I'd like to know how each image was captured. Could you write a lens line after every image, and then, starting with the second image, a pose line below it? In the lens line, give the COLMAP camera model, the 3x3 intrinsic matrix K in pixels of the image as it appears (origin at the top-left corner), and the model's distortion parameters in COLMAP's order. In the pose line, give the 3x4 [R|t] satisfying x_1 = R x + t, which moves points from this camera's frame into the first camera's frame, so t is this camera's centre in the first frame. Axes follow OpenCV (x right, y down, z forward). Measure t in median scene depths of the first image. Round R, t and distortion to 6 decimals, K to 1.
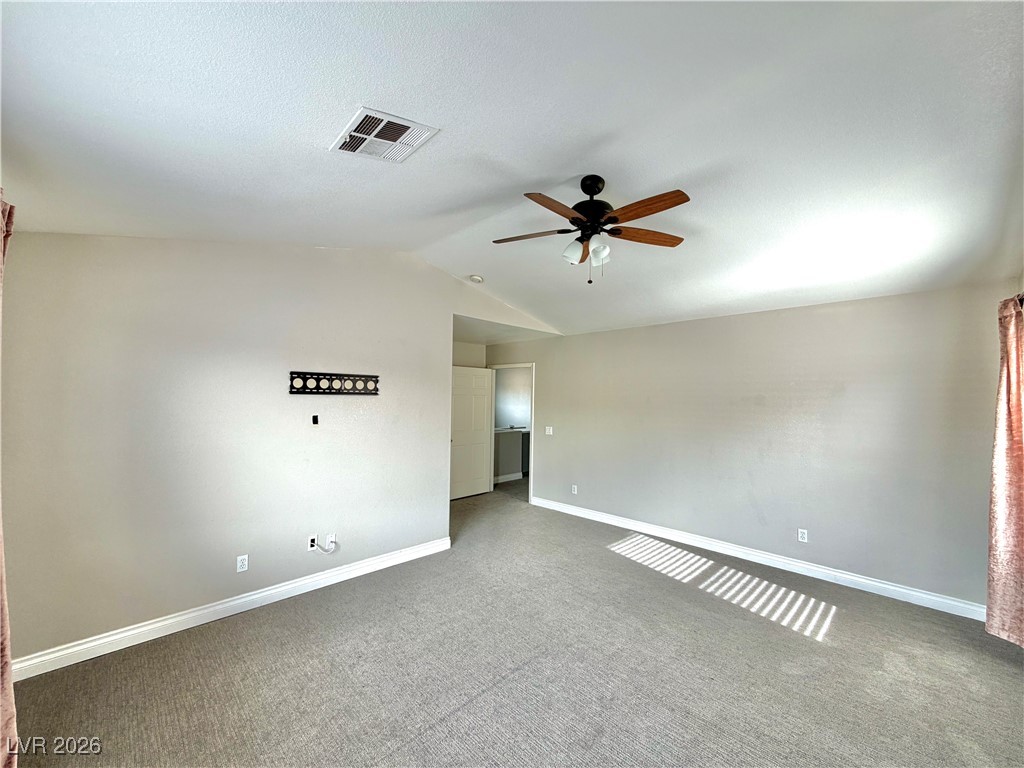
lens RADIAL K [[406.2, 0, 508.1], [0, 406.2, 385.2], [0, 0, 1]] dist [-0.001152, -0.000006]
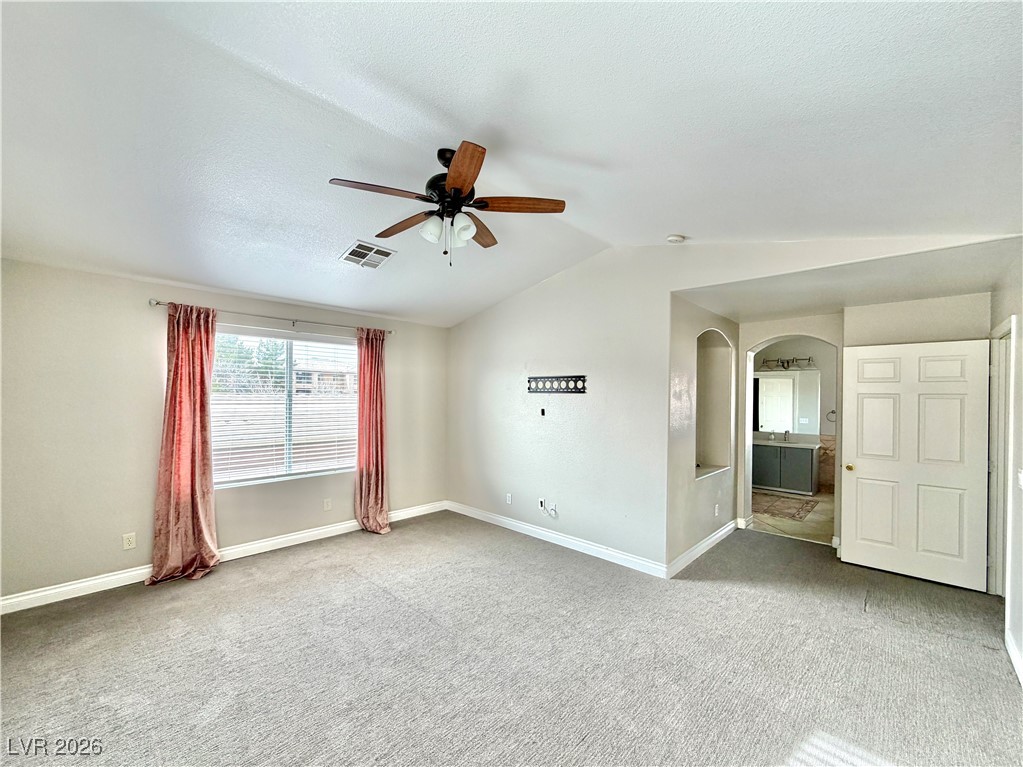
lens RADIAL K [[405.8, 0, 507.6], [0, 405.8, 384.7], [0, 0, 1]] dist [-0.001152, -0.000006]
pose [[0.051102, -0.035633, -0.998058, 0.790015], [0.020472, 0.999191, -0.034625, 0.036373], [0.998484, -0.018663, 0.051790, 0.755942]]
